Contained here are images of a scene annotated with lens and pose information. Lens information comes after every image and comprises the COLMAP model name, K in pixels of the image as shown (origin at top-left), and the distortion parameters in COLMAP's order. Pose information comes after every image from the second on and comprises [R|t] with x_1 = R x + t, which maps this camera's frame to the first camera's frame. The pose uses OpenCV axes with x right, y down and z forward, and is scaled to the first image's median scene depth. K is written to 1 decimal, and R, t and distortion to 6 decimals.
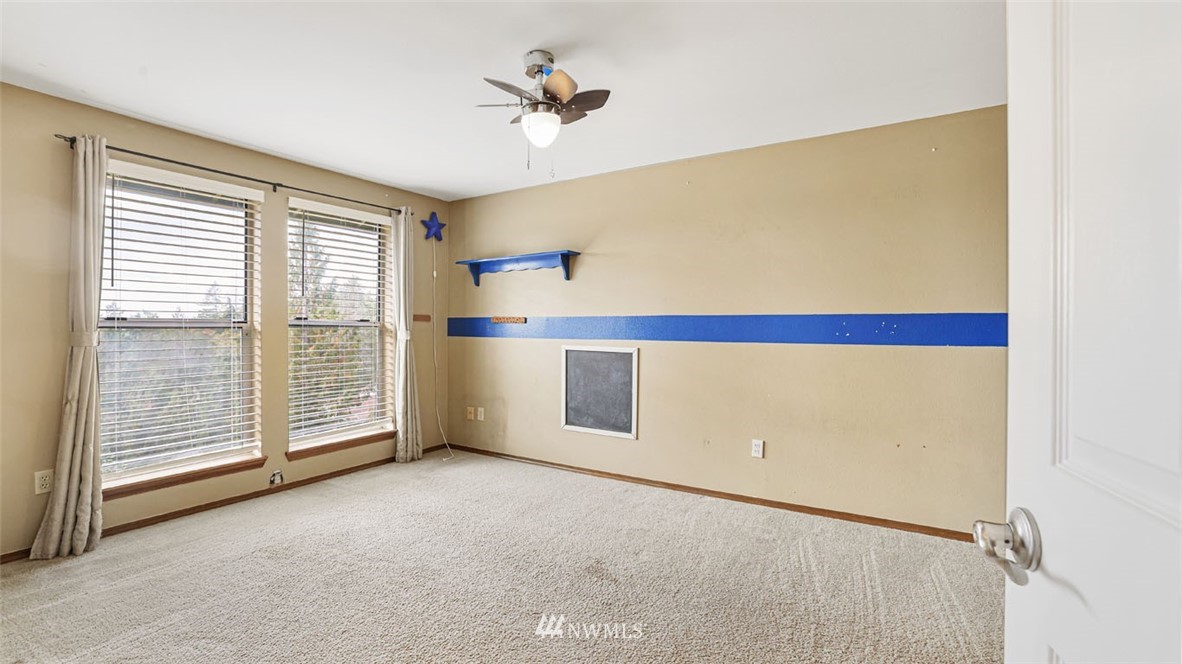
lens RADIAL K [[510.1, 0, 589.8], [0, 510.1, 327.3], [0, 0, 1]] dist [-0.017880, 0.000322]
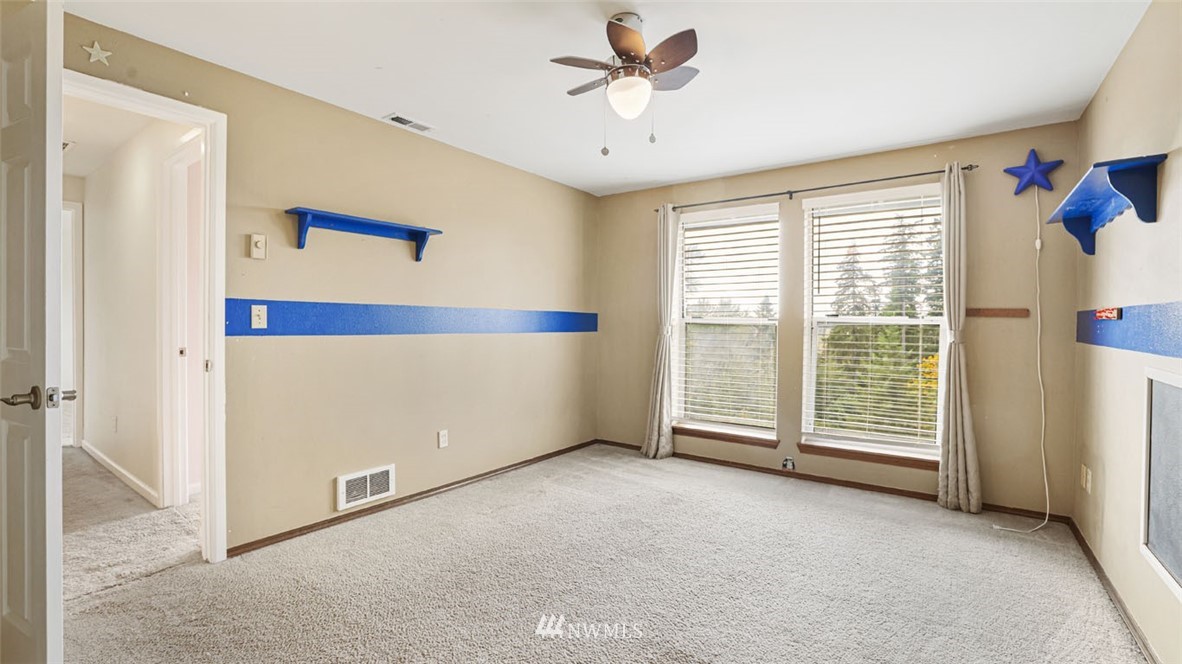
lens RADIAL K [[510.1, 0, 596.4], [0, 510.1, 333.7], [0, 0, 1]] dist [-0.017880, 0.000322]
pose [[-0.065184, 0.009166, -0.997831, 0.416866], [-0.016099, 0.999818, 0.010236, 0.012656], [0.997743, 0.016732, -0.065024, 0.553247]]
